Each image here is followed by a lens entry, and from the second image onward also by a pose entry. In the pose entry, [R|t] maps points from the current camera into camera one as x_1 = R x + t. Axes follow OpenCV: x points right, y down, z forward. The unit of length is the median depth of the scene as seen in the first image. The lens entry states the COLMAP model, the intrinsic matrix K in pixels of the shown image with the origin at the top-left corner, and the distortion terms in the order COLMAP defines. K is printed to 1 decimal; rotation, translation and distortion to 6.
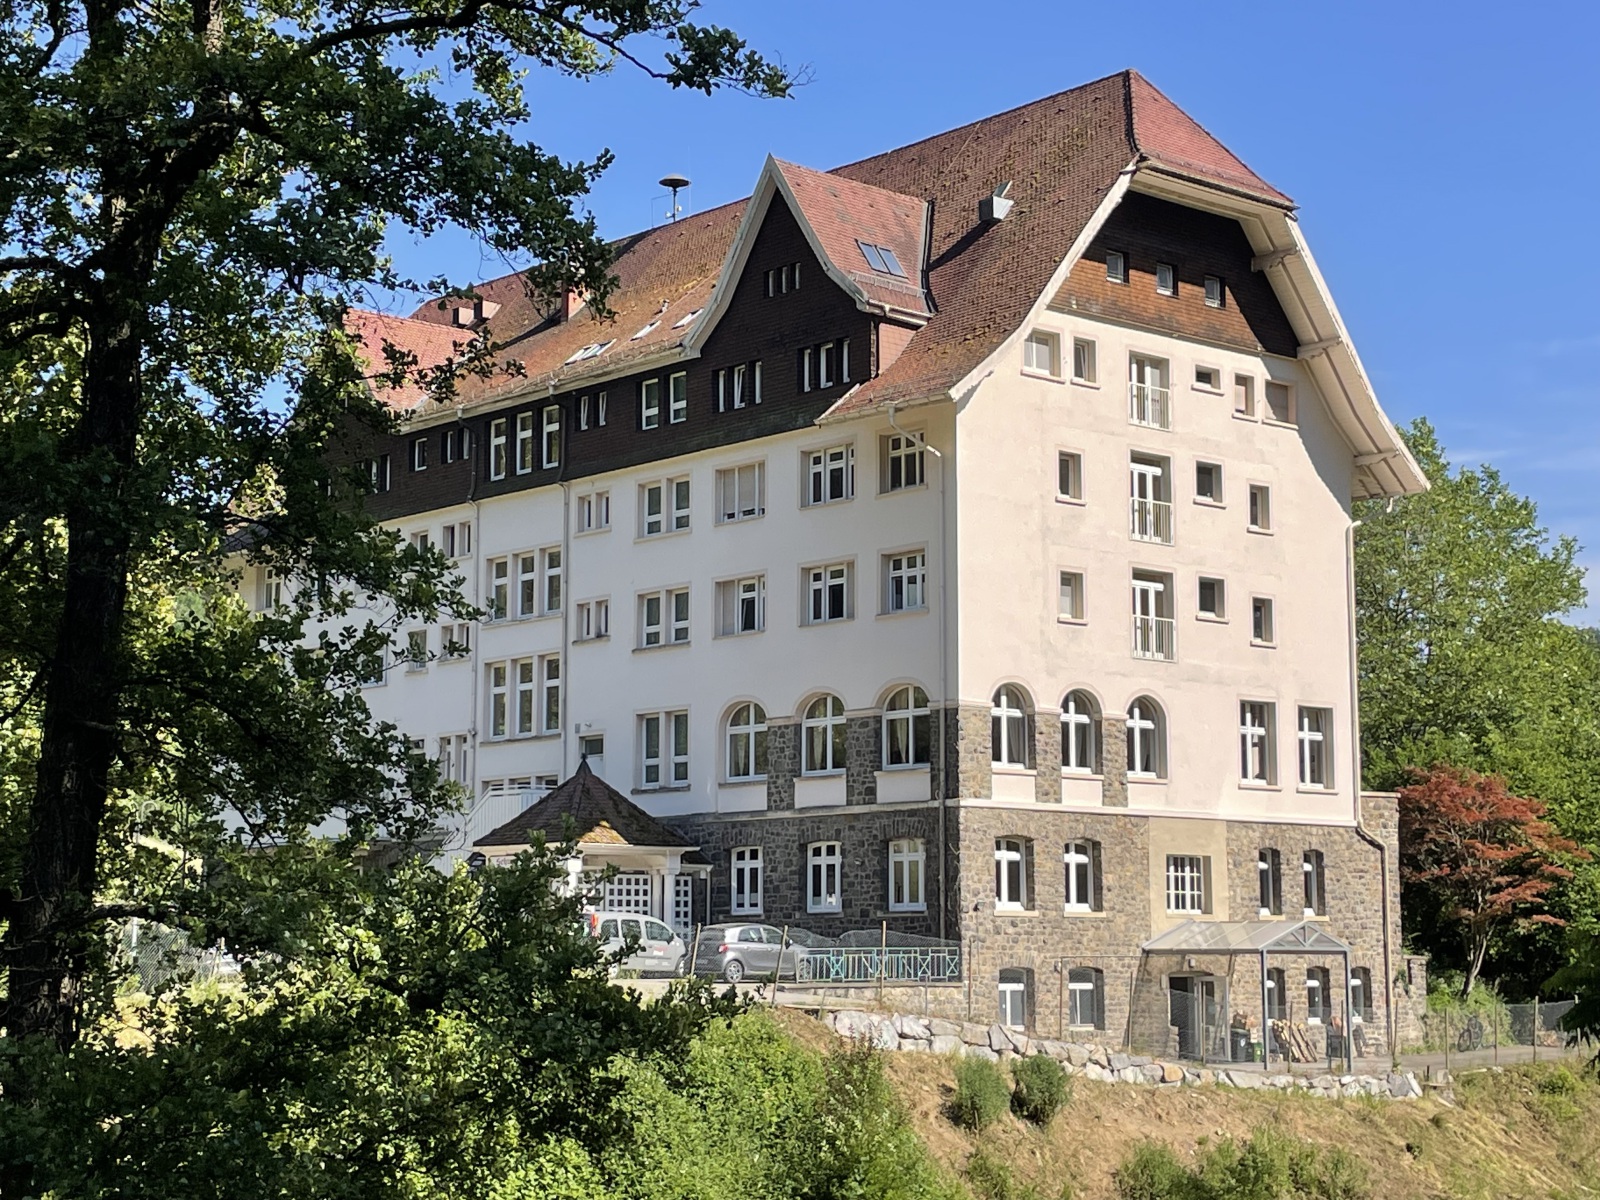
lens RADIAL K [[2621.0, 0, 824.6], [0, 2621.0, 597.5], [0, 0, 1]] dist [0.150762, 0.020081]
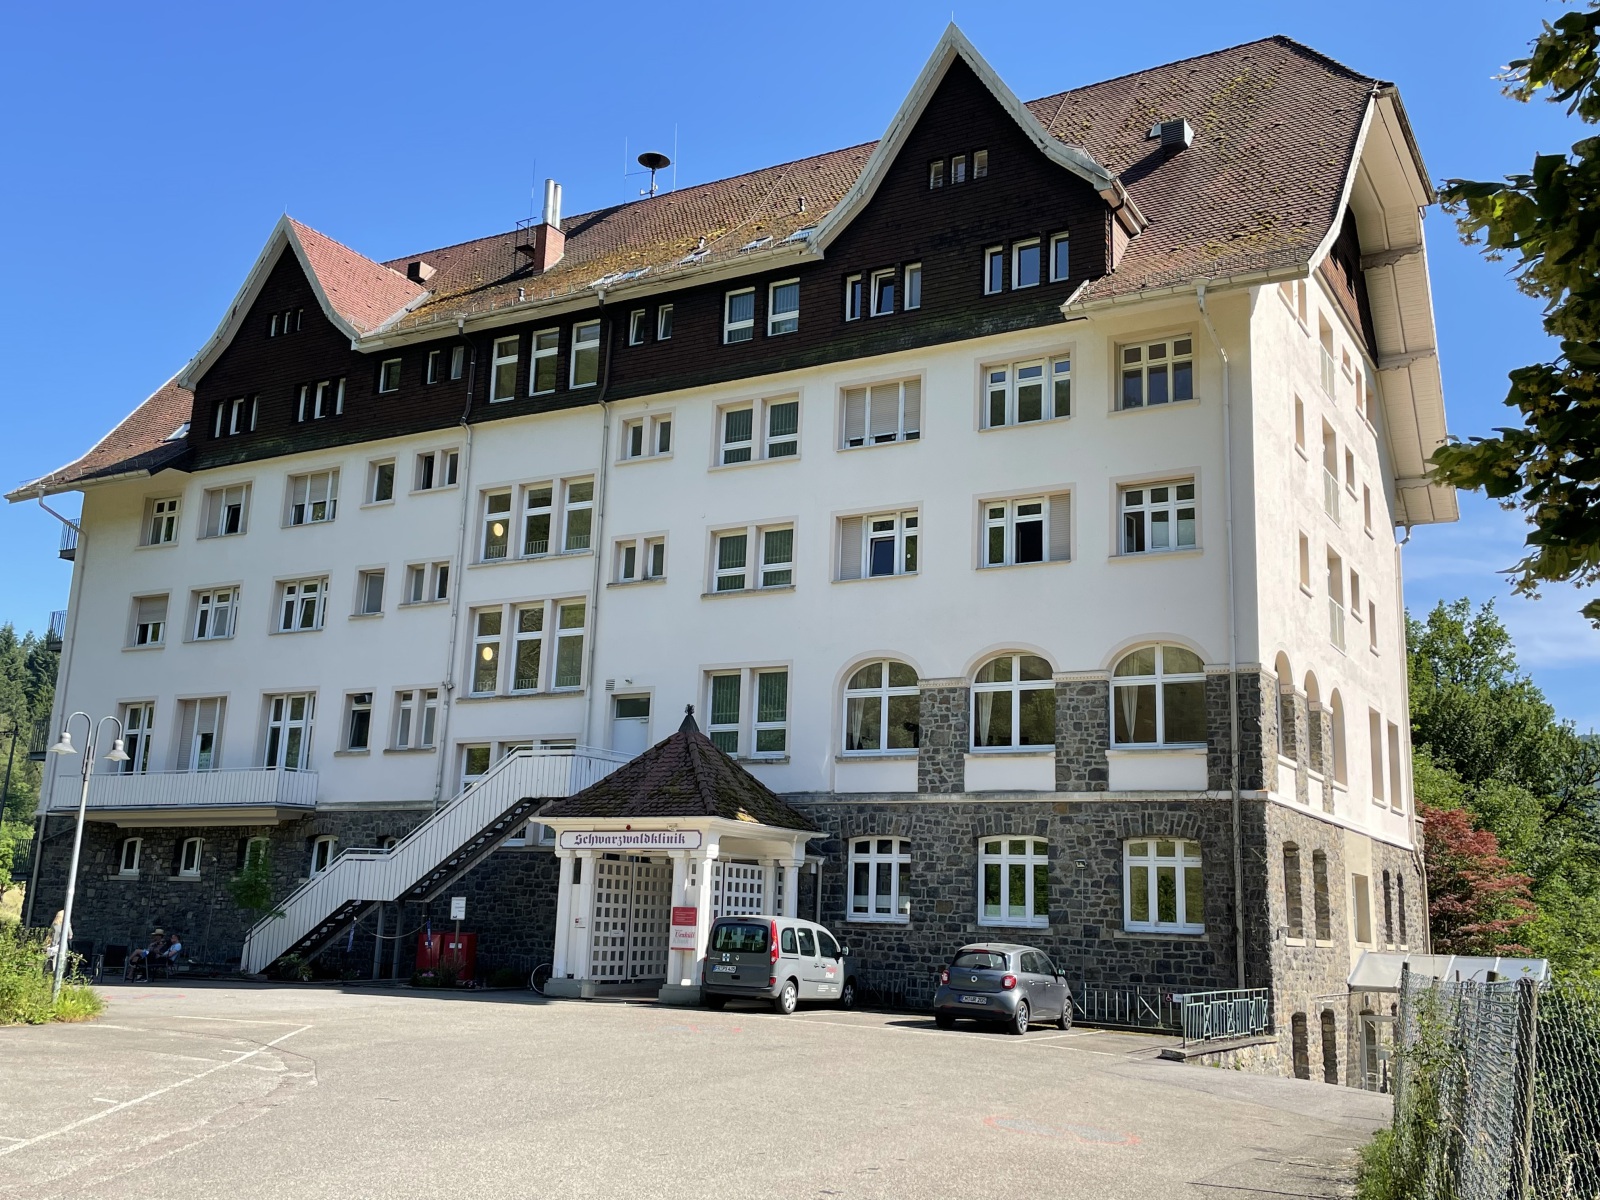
lens RADIAL K [[1485.3, 0, 800.0], [0, 1485.3, 600.0], [0, 0, 1]] dist [0.106158, -0.005338]
pose [[0.948848, 0.097364, 0.300346, -0.199923], [-0.076004, 0.993728, -0.082027, 0.062626], [-0.306449, 0.055004, 0.950297, 0.572394]]
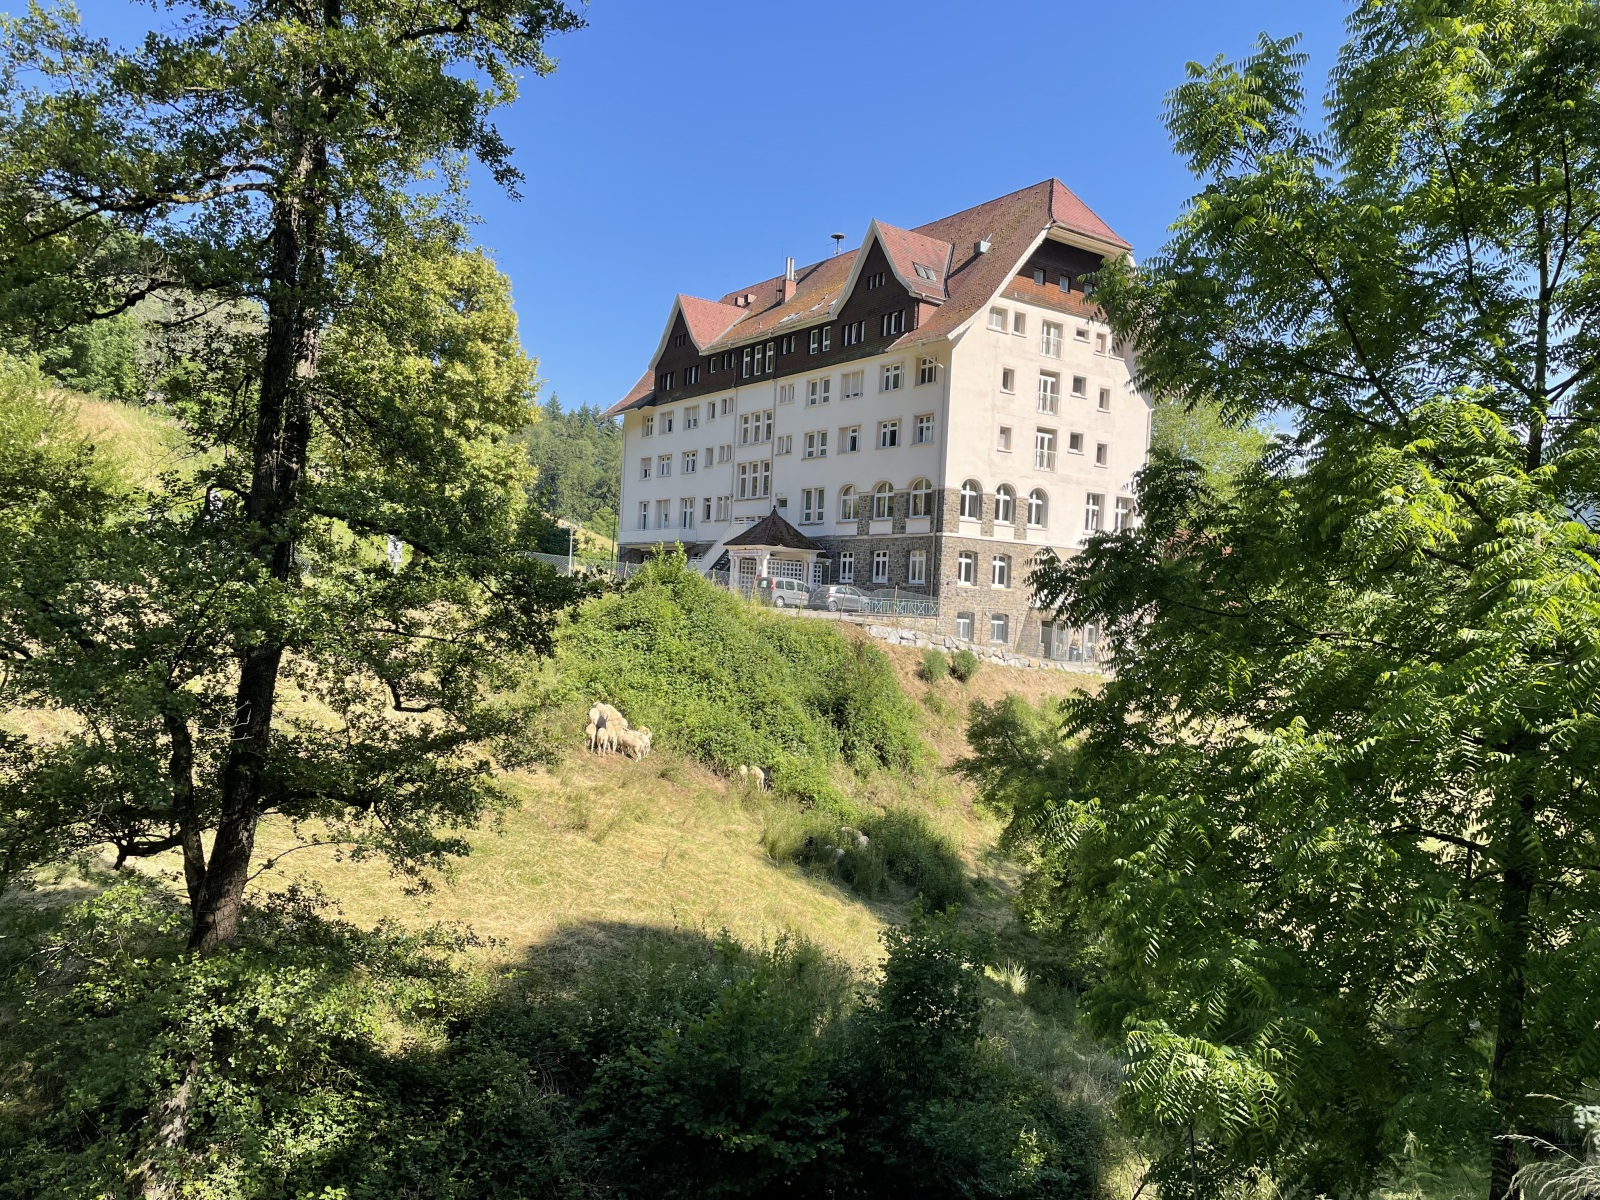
lens RADIAL K [[1185.7, 0, 800.0], [0, 1185.7, 600.0], [0, 0, 1]] dist [0.088854, -0.001733]
pose [[0.992279, 0.049945, -0.113521, 0.044896], [-0.035395, 0.991303, 0.126752, 0.012144], [0.118864, -0.121755, 0.985417, 0.028530]]
